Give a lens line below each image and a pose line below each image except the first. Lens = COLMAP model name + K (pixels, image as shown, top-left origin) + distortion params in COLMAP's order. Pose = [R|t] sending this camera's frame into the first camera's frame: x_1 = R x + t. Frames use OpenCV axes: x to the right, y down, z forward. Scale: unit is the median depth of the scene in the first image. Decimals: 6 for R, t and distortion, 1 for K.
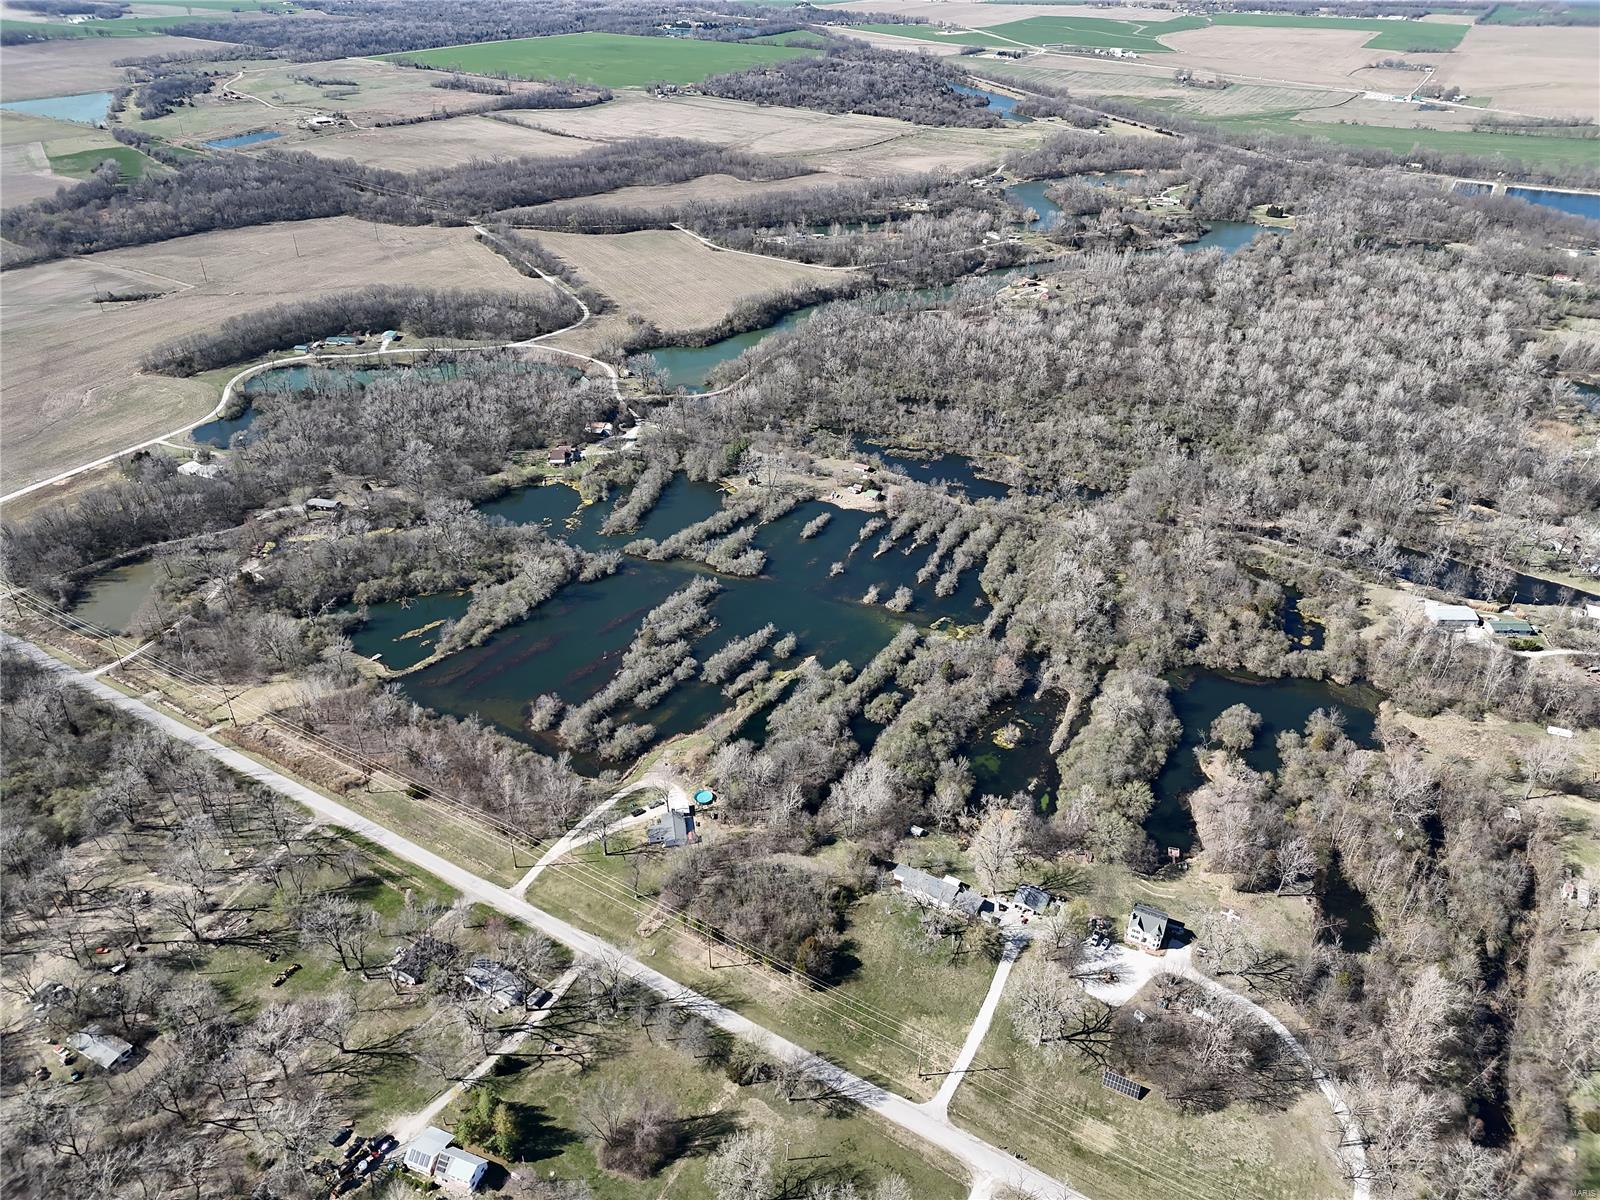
lens RADIAL K [[1117.1, 0, 802.0], [0, 1117.1, 592.0], [0, 0, 1]] dist [0.080194, -0.080107]
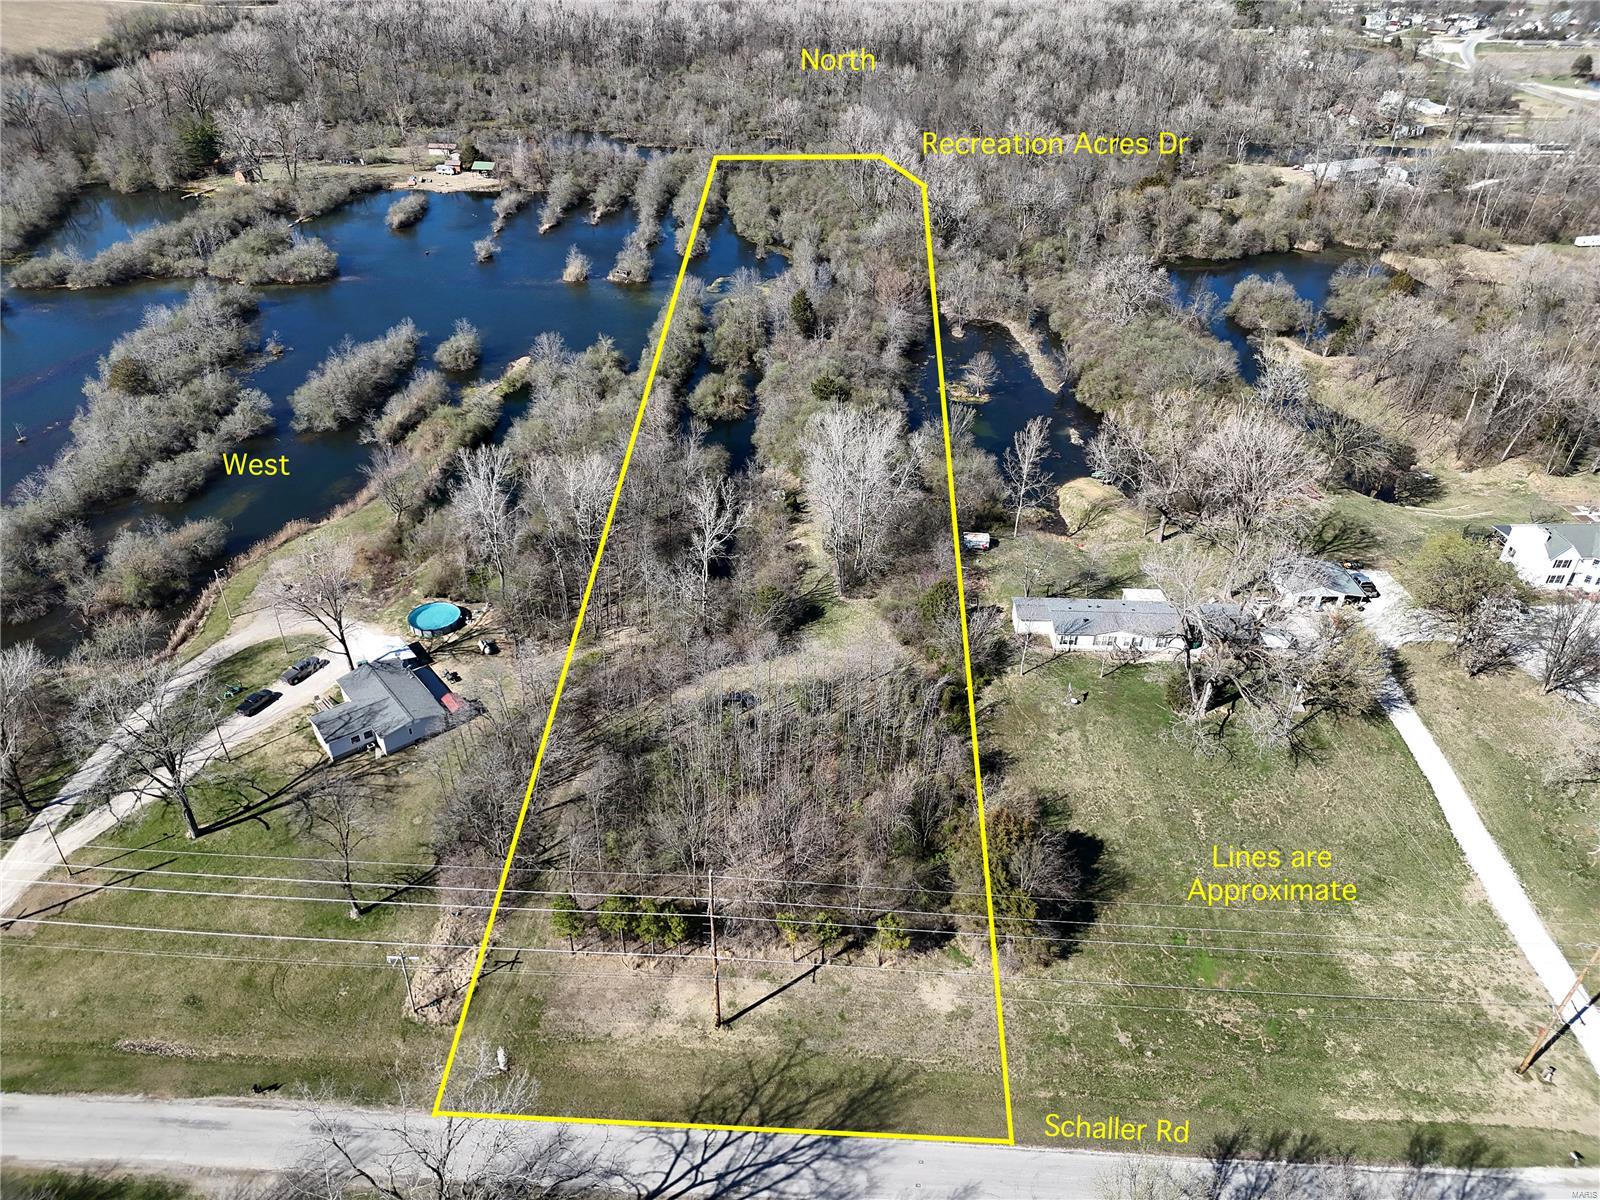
lens RADIAL K [[1117.1, 0, 802.0], [0, 1117.1, 592.0], [0, 0, 1]] dist [0.080194, -0.080107]
pose [[0.878794, -0.249663, 0.406681, -0.111339], [0.233387, 0.968204, 0.090061, 0.144484], [-0.416235, 0.015768, 0.909120, 0.517574]]
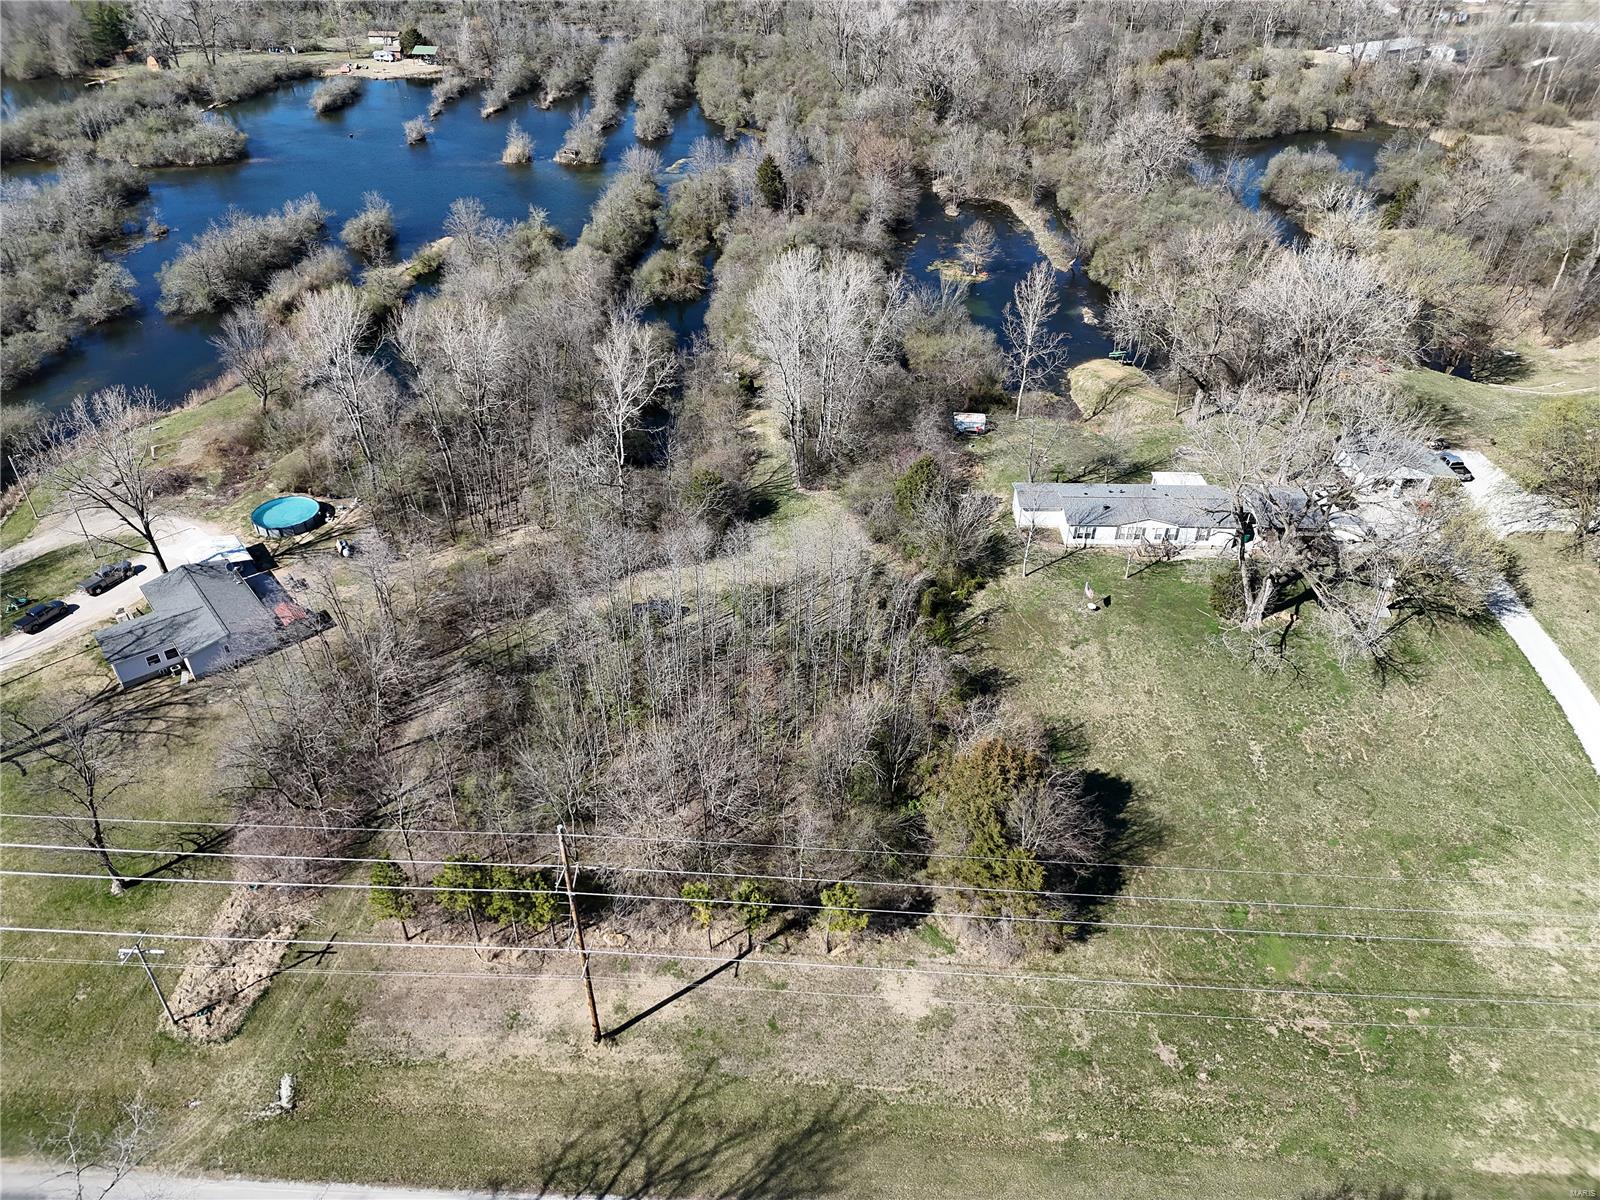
lens RADIAL K [[1111.3, 0, 801.9], [0, 1111.3, 601.3], [0, 0, 1]] dist [0.081264, -0.080235]
pose [[0.878037, -0.273847, 0.392504, -0.077852], [0.240615, 0.961522, 0.132589, 0.169172], [-0.413710, -0.021975, 0.910143, 0.571748]]
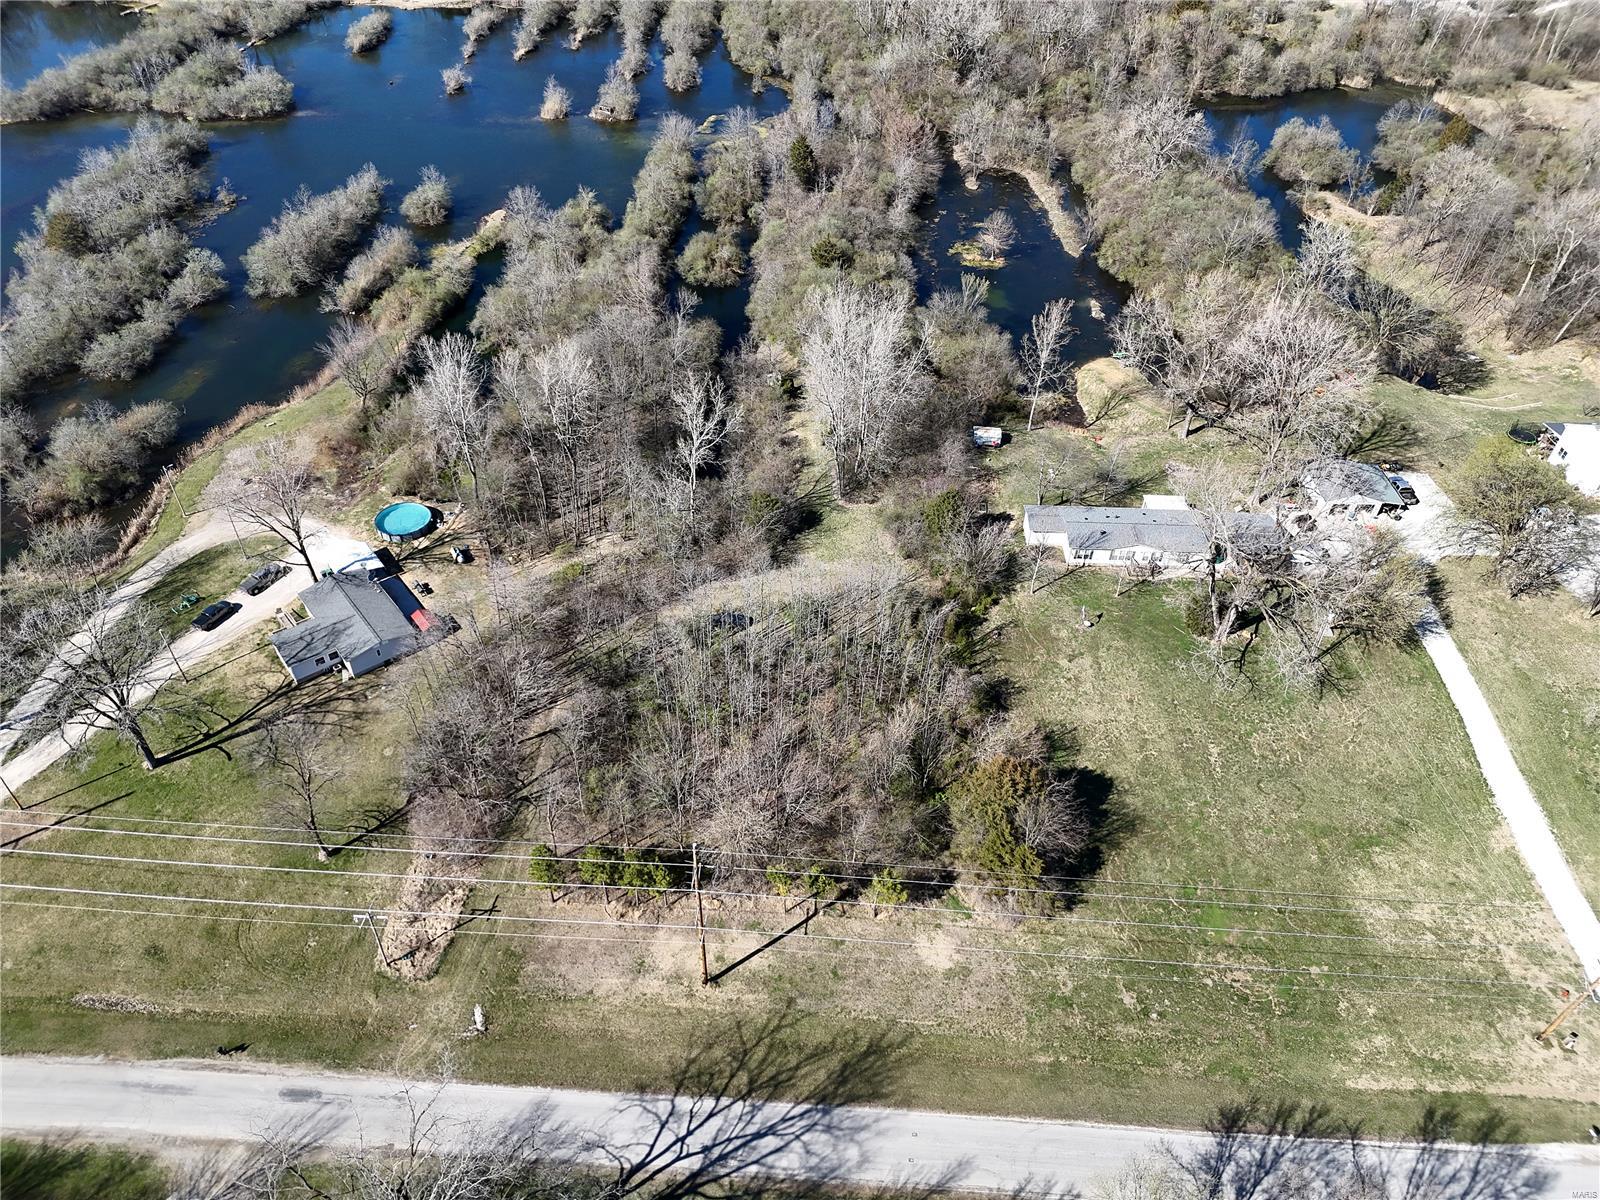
lens RADIAL K [[1117.1, 0, 802.0], [0, 1117.1, 592.0], [0, 0, 1]] dist [0.080194, -0.080107]
pose [[0.880645, -0.298529, 0.367892, -0.097355], [0.225650, 0.947067, 0.228354, 0.129656], [-0.416589, -0.118084, 0.901393, 0.536828]]
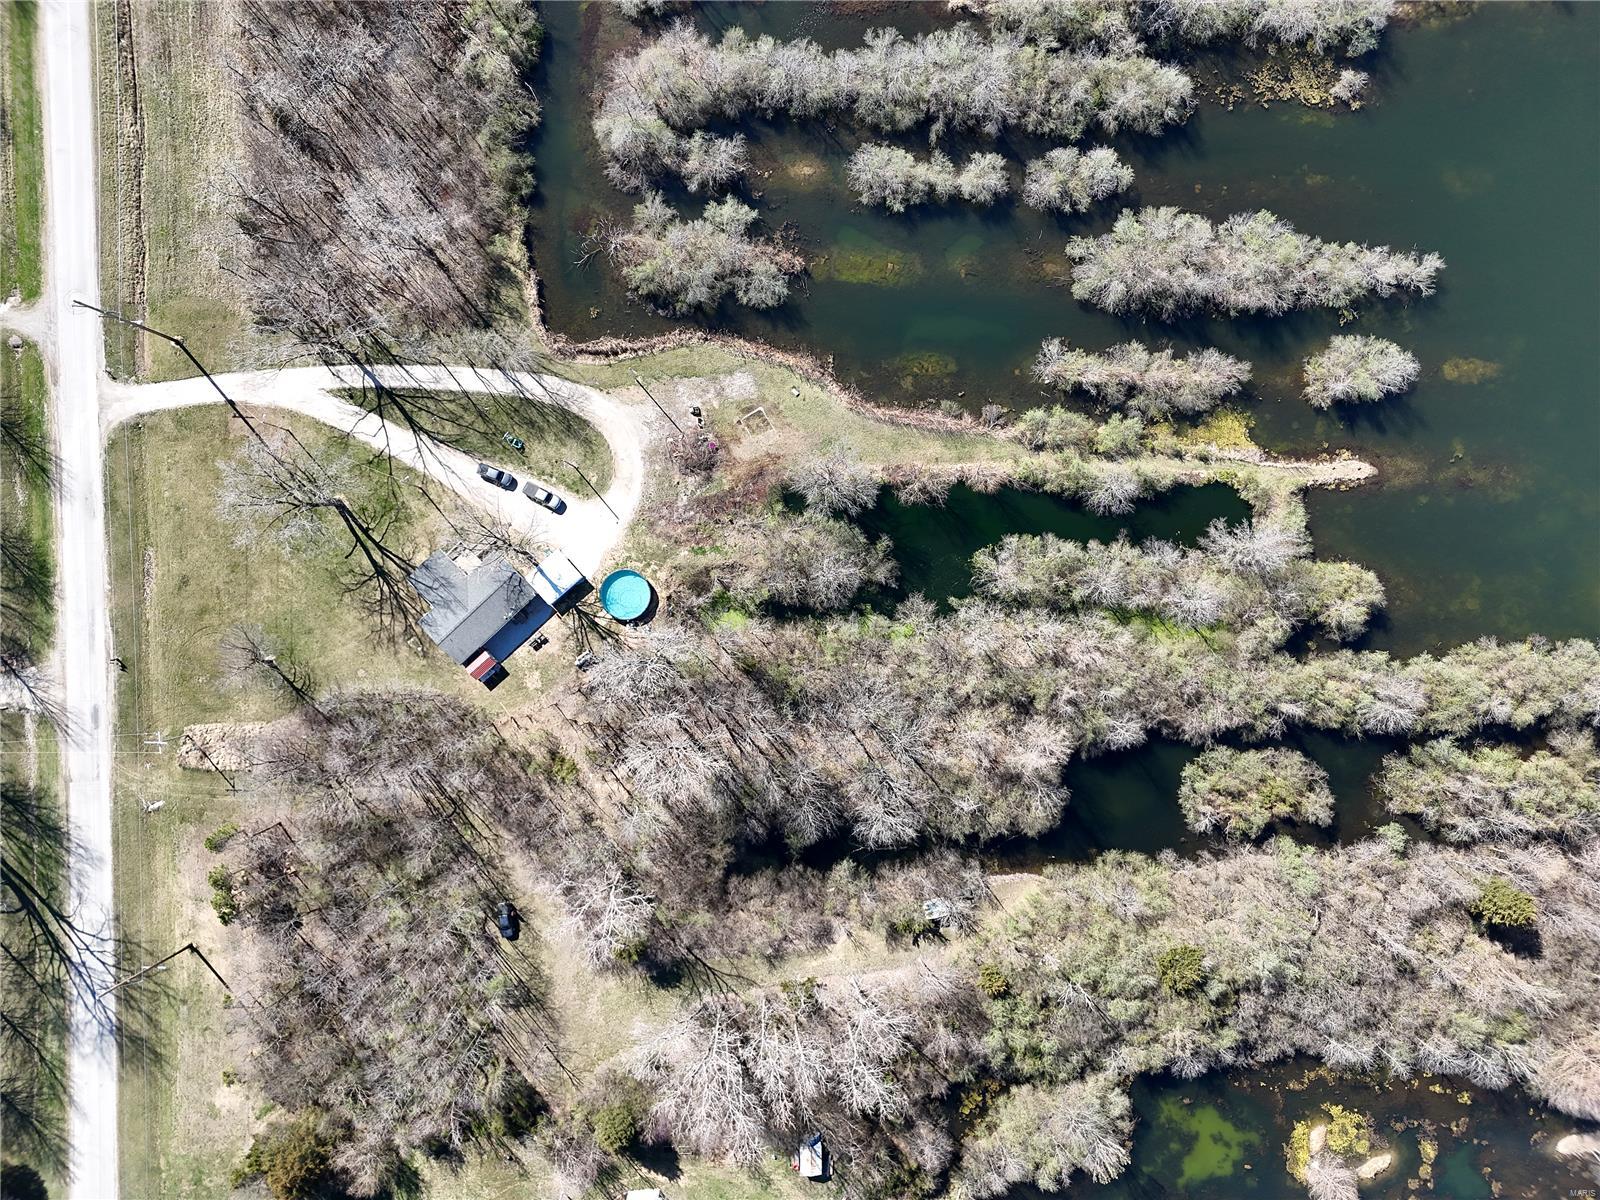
lens RADIAL K [[1117.1, 0, 802.0], [0, 1117.1, 592.0], [0, 0, 1]] dist [0.080194, -0.080107]
pose [[0.544140, 0.838896, 0.012879, -0.052553], [-0.453411, 0.281115, 0.845809, -0.133062], [0.705925, -0.466078, 0.533330, 0.718330]]
